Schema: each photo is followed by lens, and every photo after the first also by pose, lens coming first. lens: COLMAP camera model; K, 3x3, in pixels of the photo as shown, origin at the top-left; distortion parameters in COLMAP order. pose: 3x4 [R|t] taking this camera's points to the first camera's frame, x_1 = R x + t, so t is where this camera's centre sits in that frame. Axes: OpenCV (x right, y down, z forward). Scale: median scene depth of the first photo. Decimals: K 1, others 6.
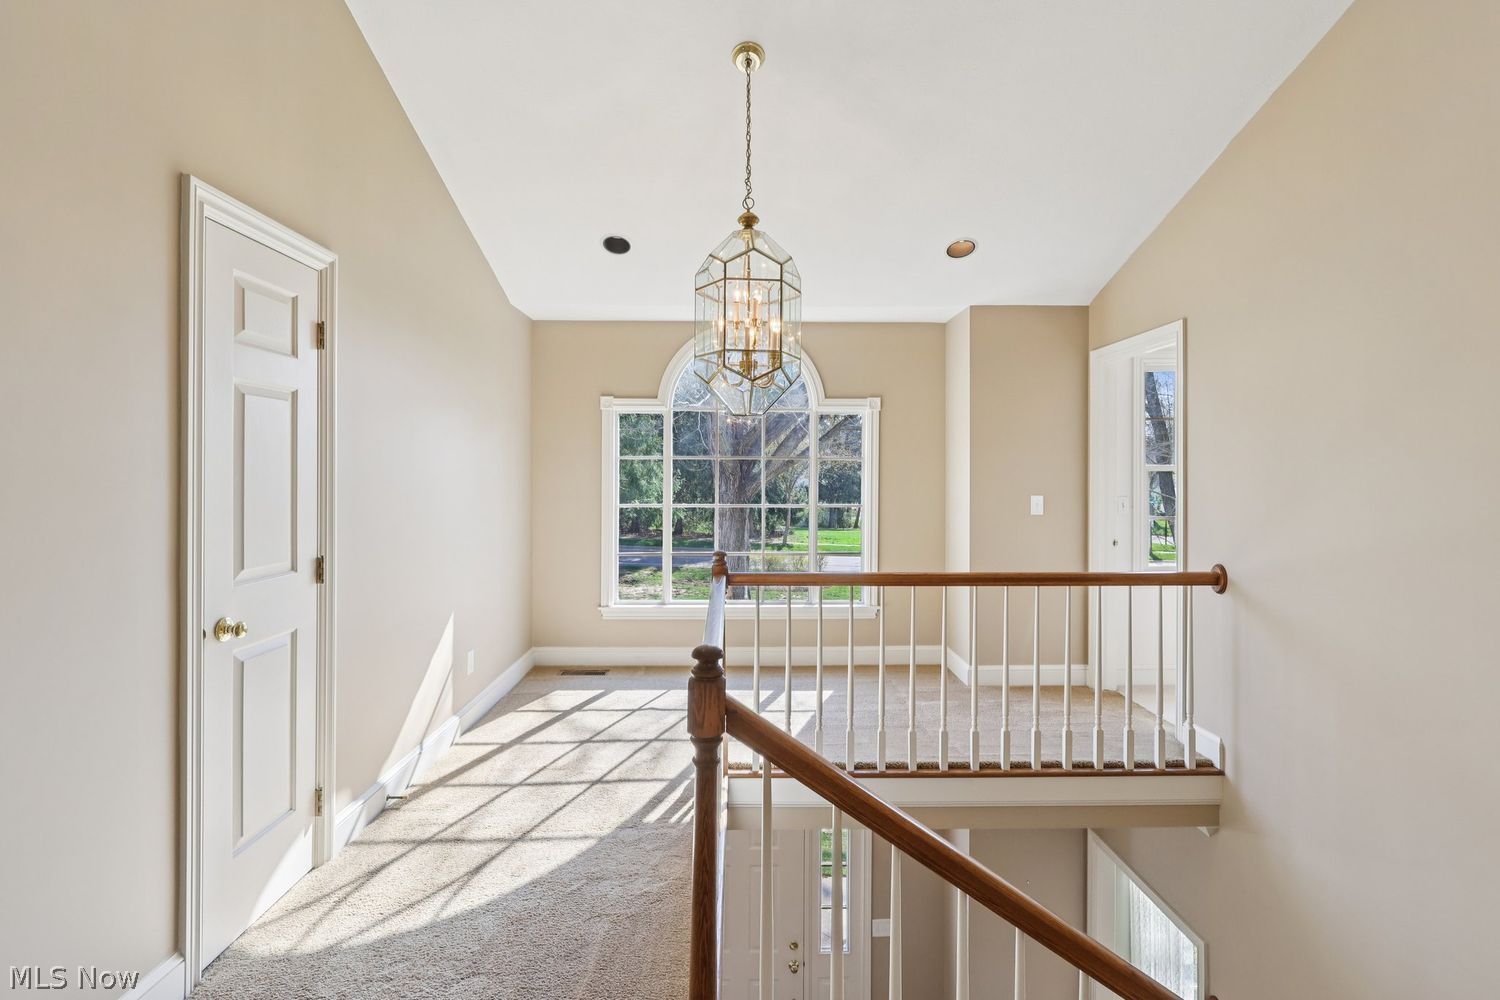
lens RADIAL K [[697.8, 0, 752.2], [0, 697.8, 481.7], [0, 0, 1]] dist [-0.001006, -0.000477]
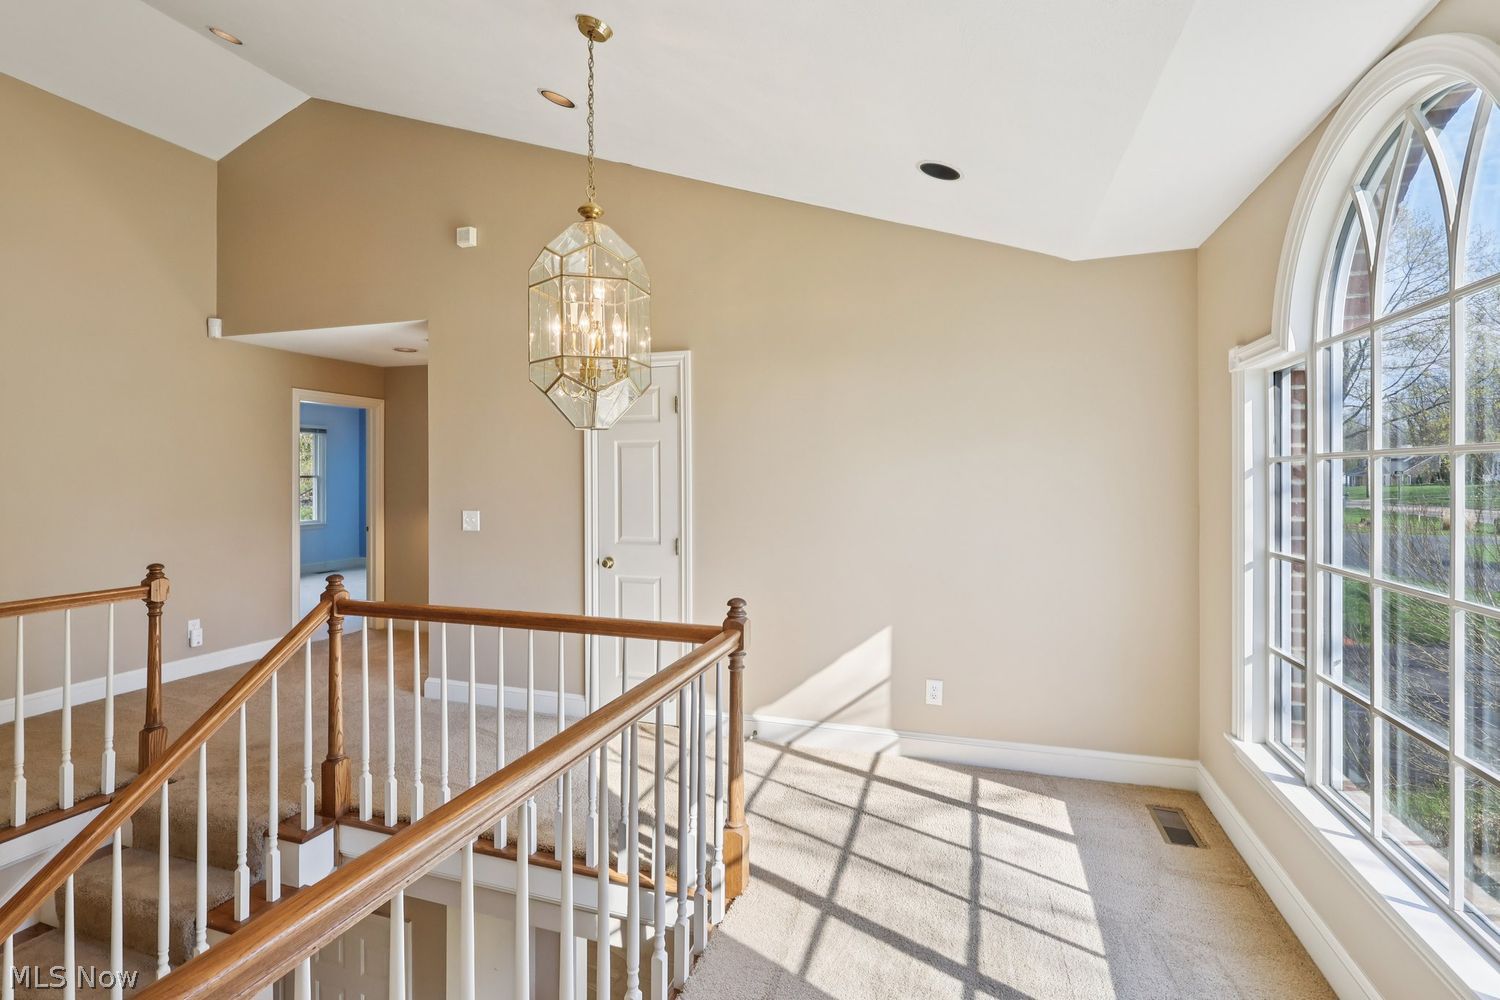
lens RADIAL K [[703.7, 0, 730.4], [0, 703.7, 472.1], [0, 0, 1]] dist [0.000881, 0.000021]
pose [[-0.344424, -0.002813, -0.938810, 0.620451], [-0.002827, 0.999994, -0.001959, -0.032633], [0.938810, 0.001979, -0.344429, 1.164511]]
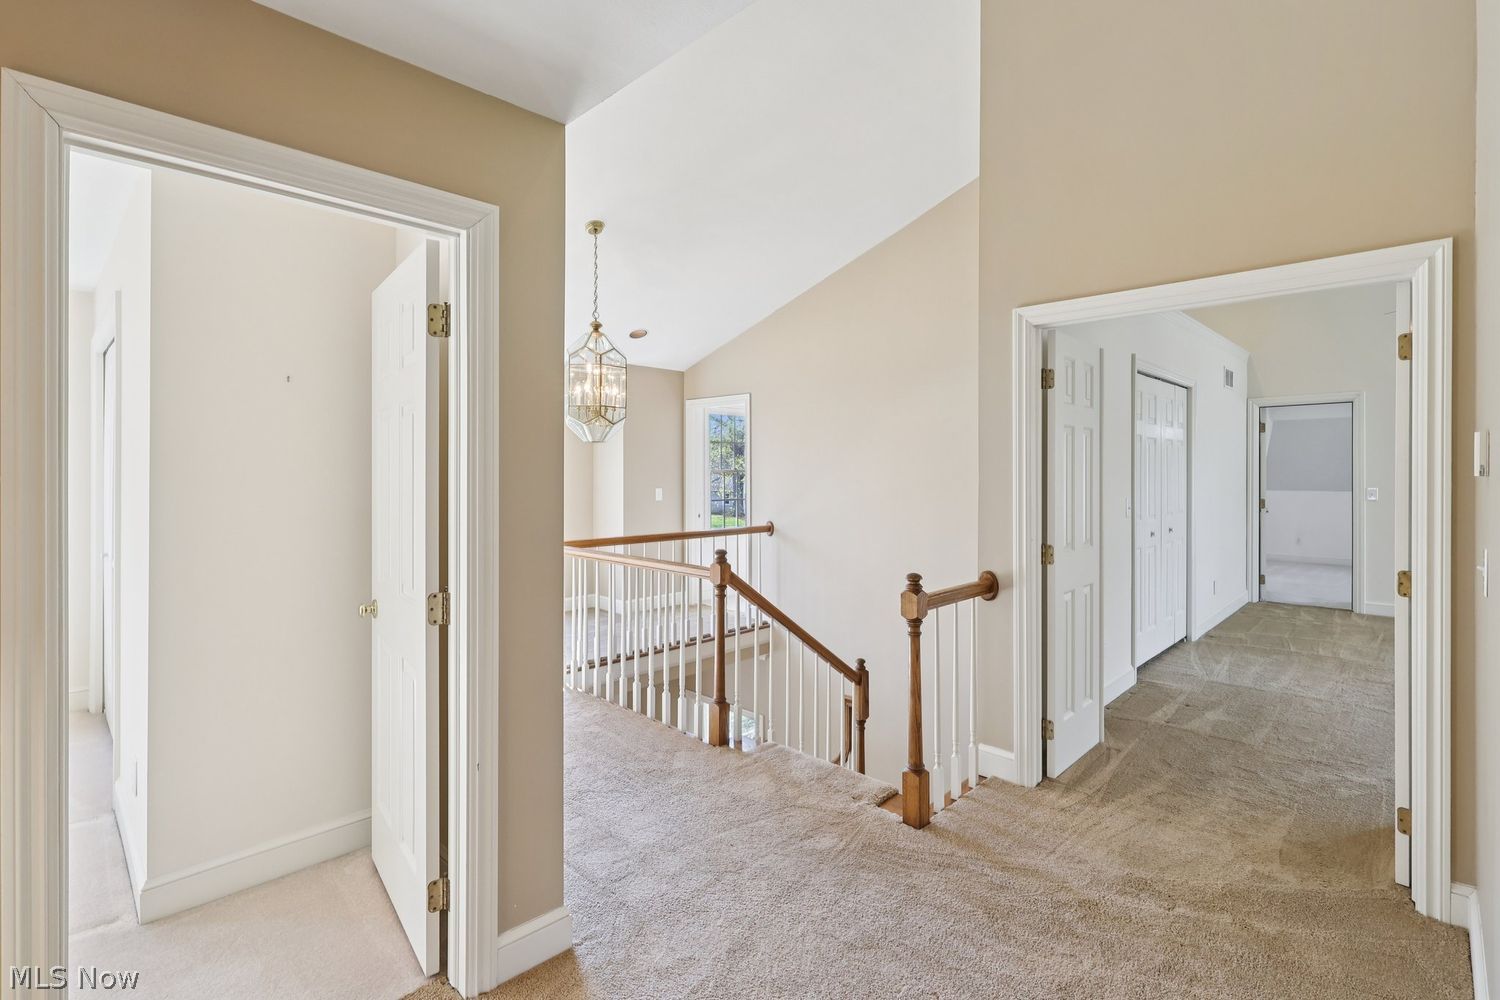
lens RADIAL K [[694.7, 0, 745.7], [0, 694.7, 474.4], [0, 0, 1]] dist [-0.001458, -0.000202]
pose [[0.714001, -0.002376, 0.700141, -0.721203], [0.003219, 0.999995, 0.000111, -0.013896], [-0.700137, 0.002175, 0.714005, -0.344359]]
